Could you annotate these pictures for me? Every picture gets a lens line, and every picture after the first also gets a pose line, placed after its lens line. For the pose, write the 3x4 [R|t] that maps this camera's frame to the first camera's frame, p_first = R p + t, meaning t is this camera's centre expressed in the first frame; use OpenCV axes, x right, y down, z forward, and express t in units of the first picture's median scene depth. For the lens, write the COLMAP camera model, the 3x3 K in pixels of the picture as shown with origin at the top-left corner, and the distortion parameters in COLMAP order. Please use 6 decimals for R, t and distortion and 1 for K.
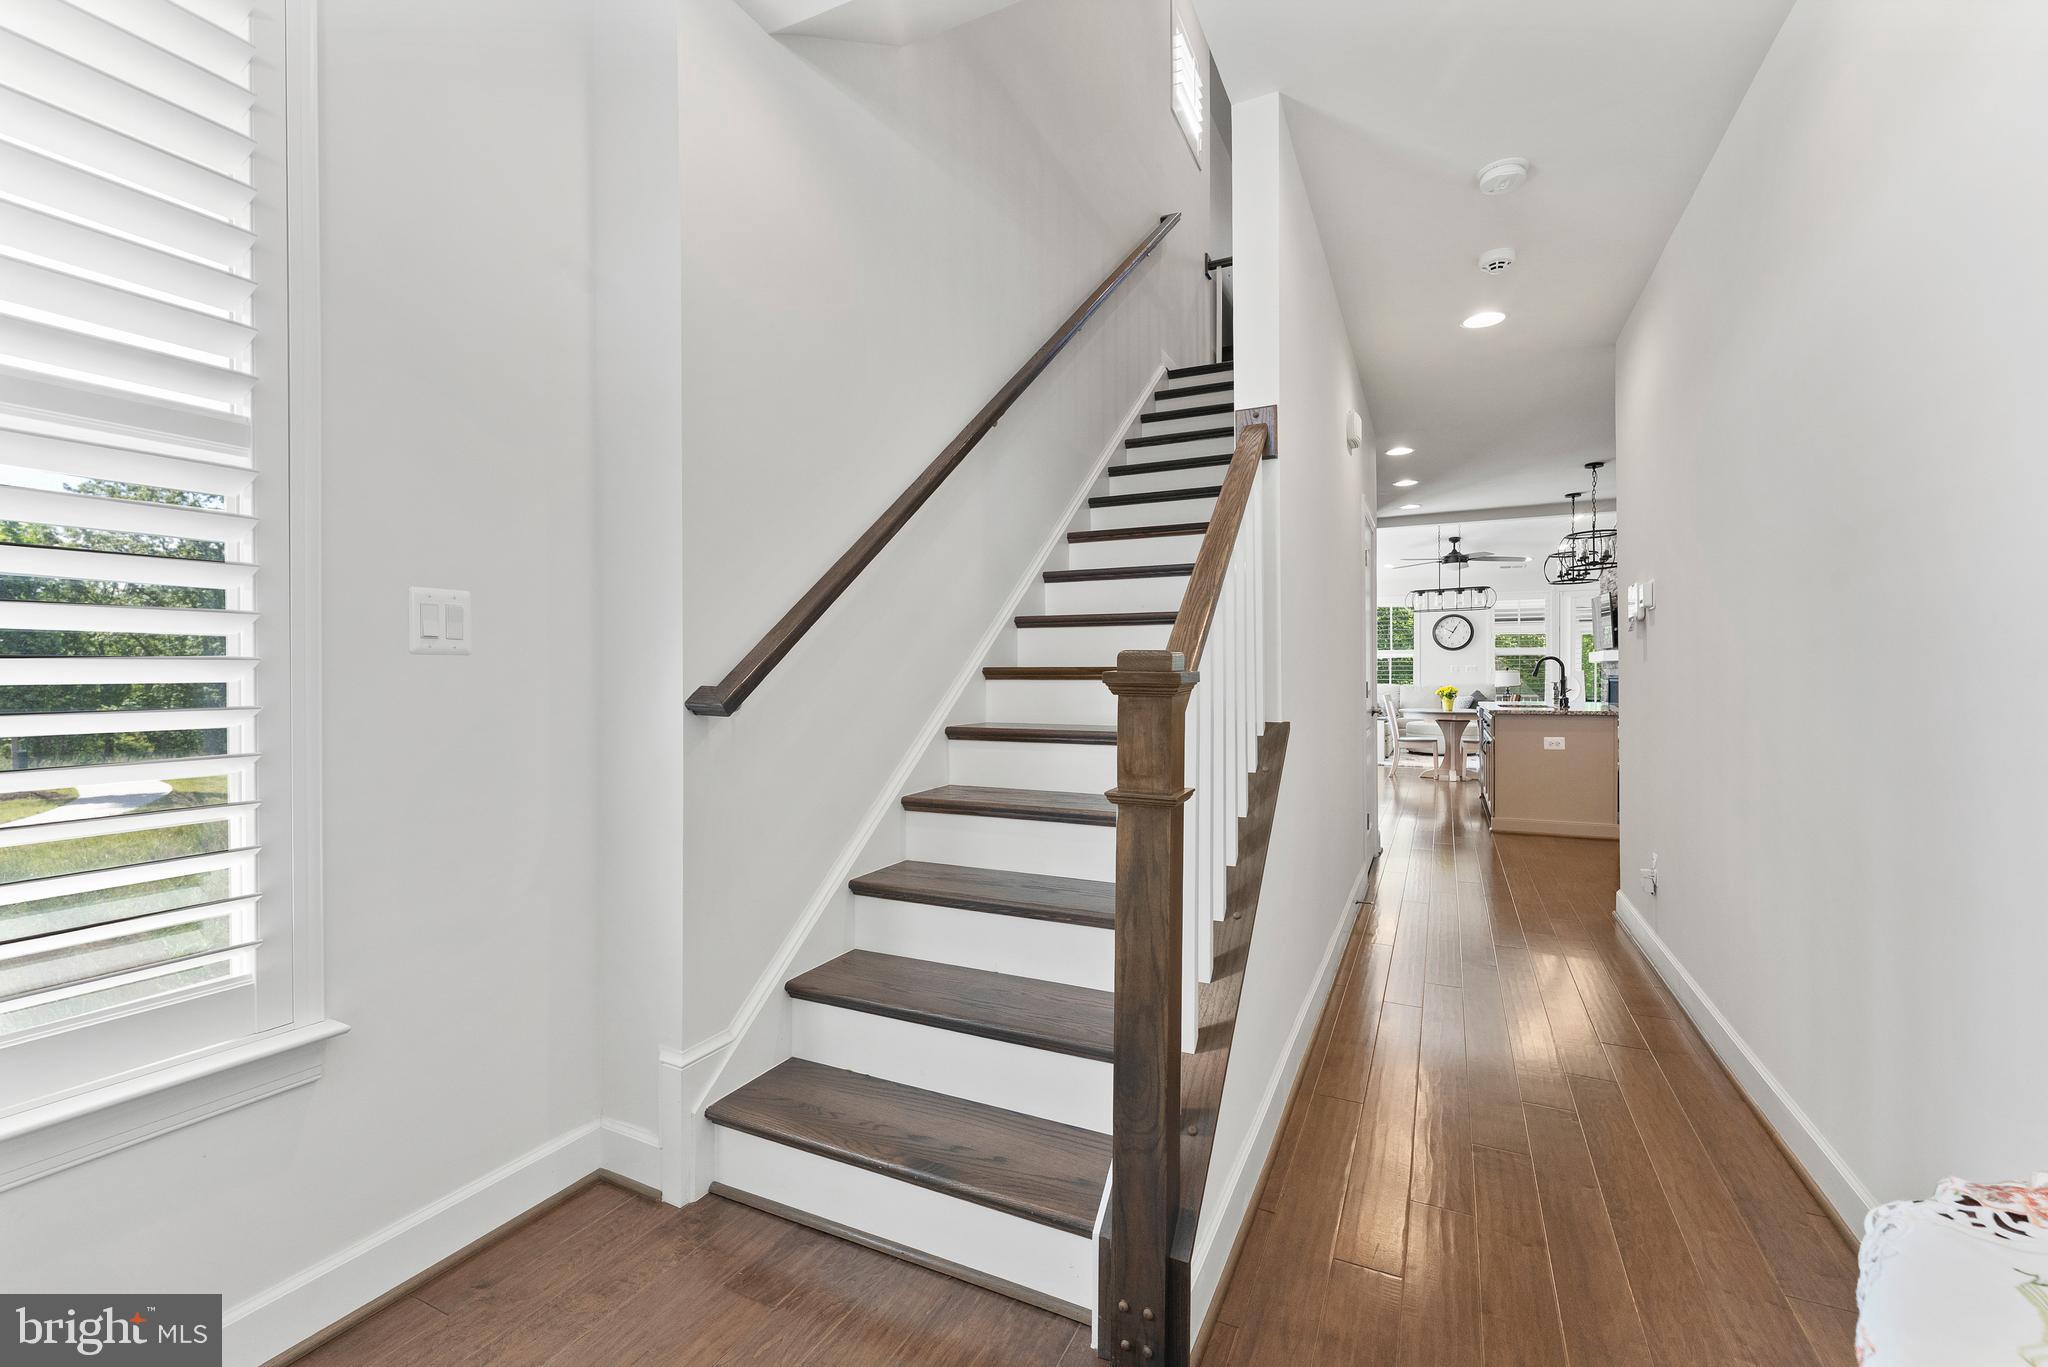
lens RADIAL K [[836.0, 0, 1019.4], [0, 836.0, 675.9], [0, 0, 1]] dist [0.001566, -0.000300]
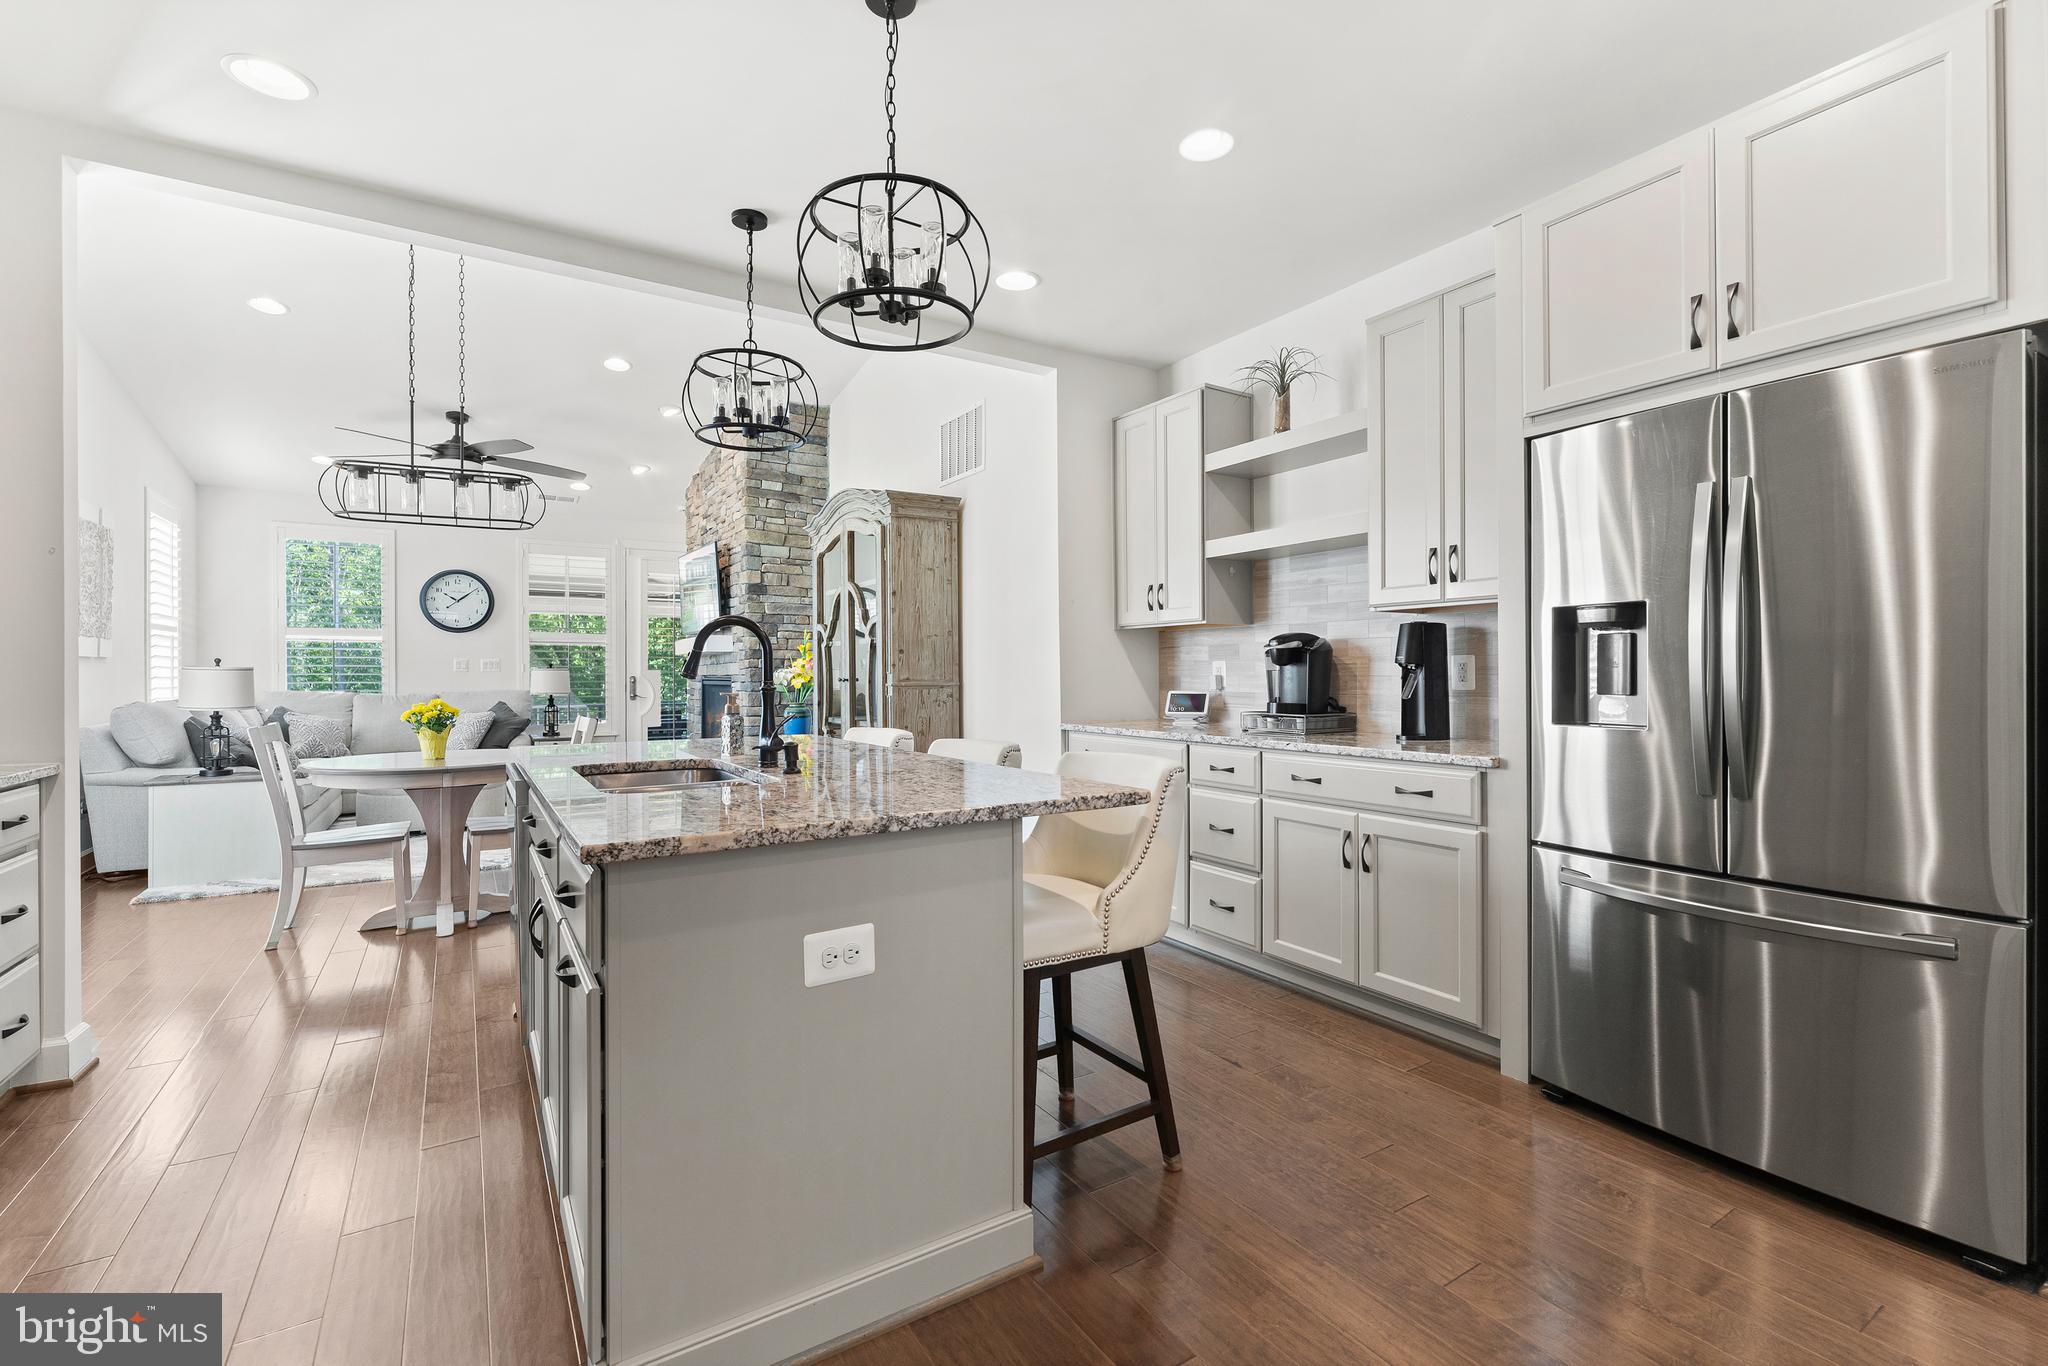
lens RADIAL K [[878.6, 0, 1021.8], [0, 878.6, 674.4], [0, 0, 1]] dist [-0.001254, -0.000267]
pose [[0.506441, 0.001264, 0.862273, 0.277152], [0.000785, 0.999998, -0.001927, -0.000514], [-0.862274, 0.001653, 0.506439, 0.513409]]
